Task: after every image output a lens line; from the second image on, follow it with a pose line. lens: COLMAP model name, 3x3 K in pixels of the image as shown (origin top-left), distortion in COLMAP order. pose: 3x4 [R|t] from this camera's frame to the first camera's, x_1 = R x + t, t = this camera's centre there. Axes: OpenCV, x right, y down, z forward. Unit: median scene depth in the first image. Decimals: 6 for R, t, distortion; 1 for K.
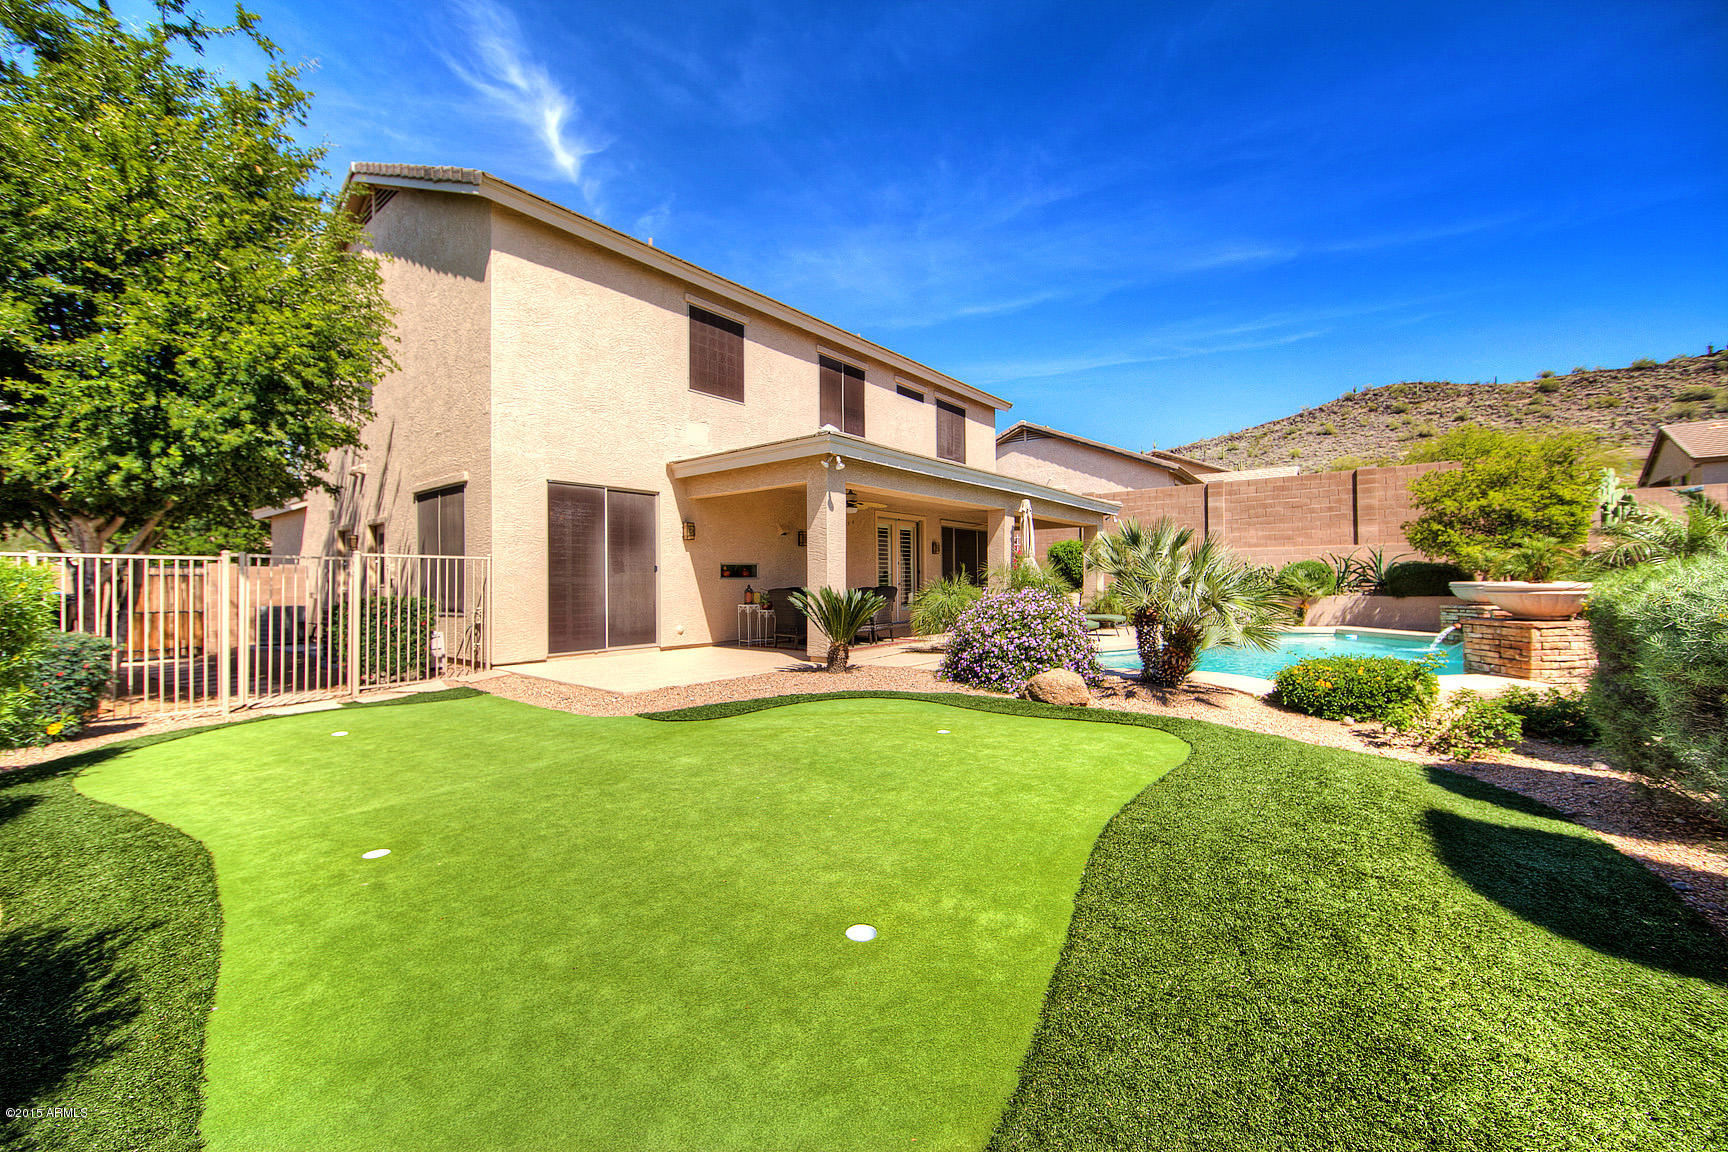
lens RADIAL K [[681.6, 0, 862.9], [0, 681.6, 575.9], [0, 0, 1]] dist [-0.011979, 0.002204]
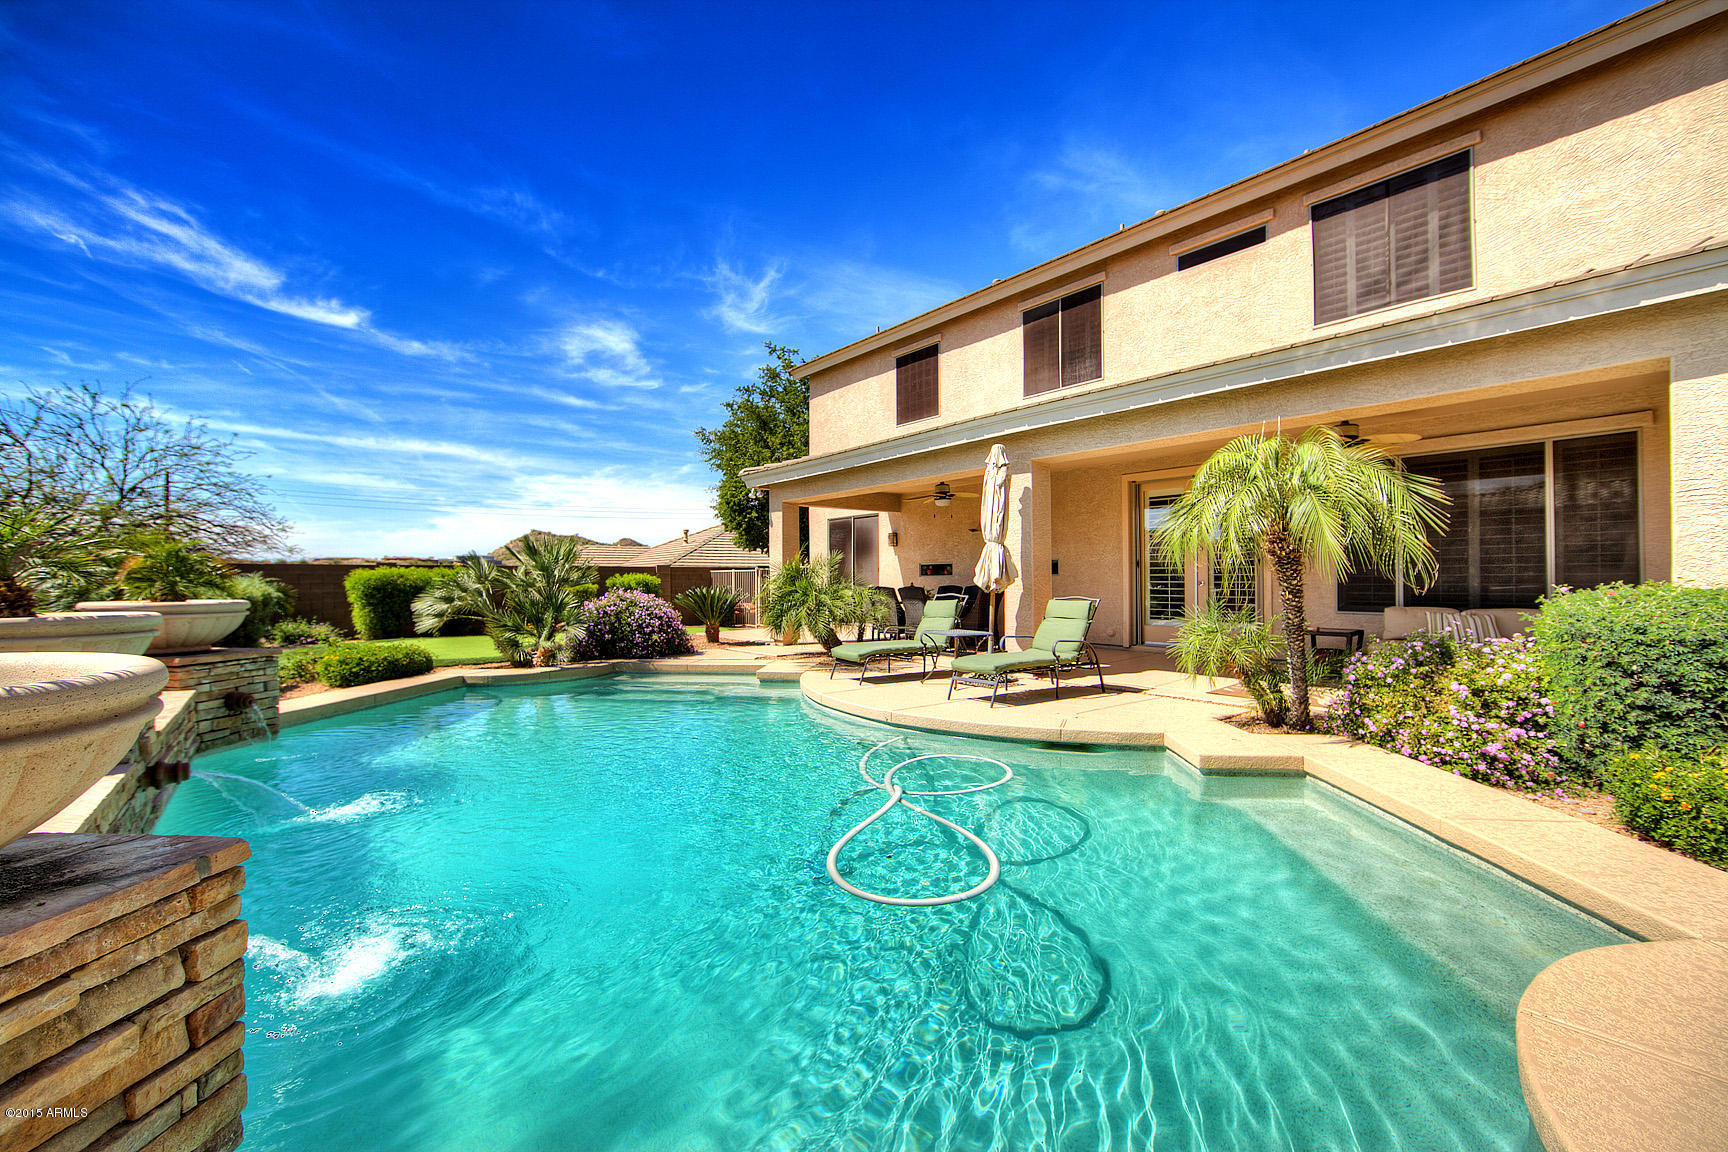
lens RADIAL K [[681.6, 0, 866.6], [0, 681.6, 574.4], [0, 0, 1]] dist [-0.011979, 0.002204]
pose [[-0.195489, -0.009470, -0.980660, 0.715892], [0.002604, 0.999945, -0.010175, -0.004312], [0.980702, -0.004543, -0.195454, 0.910580]]
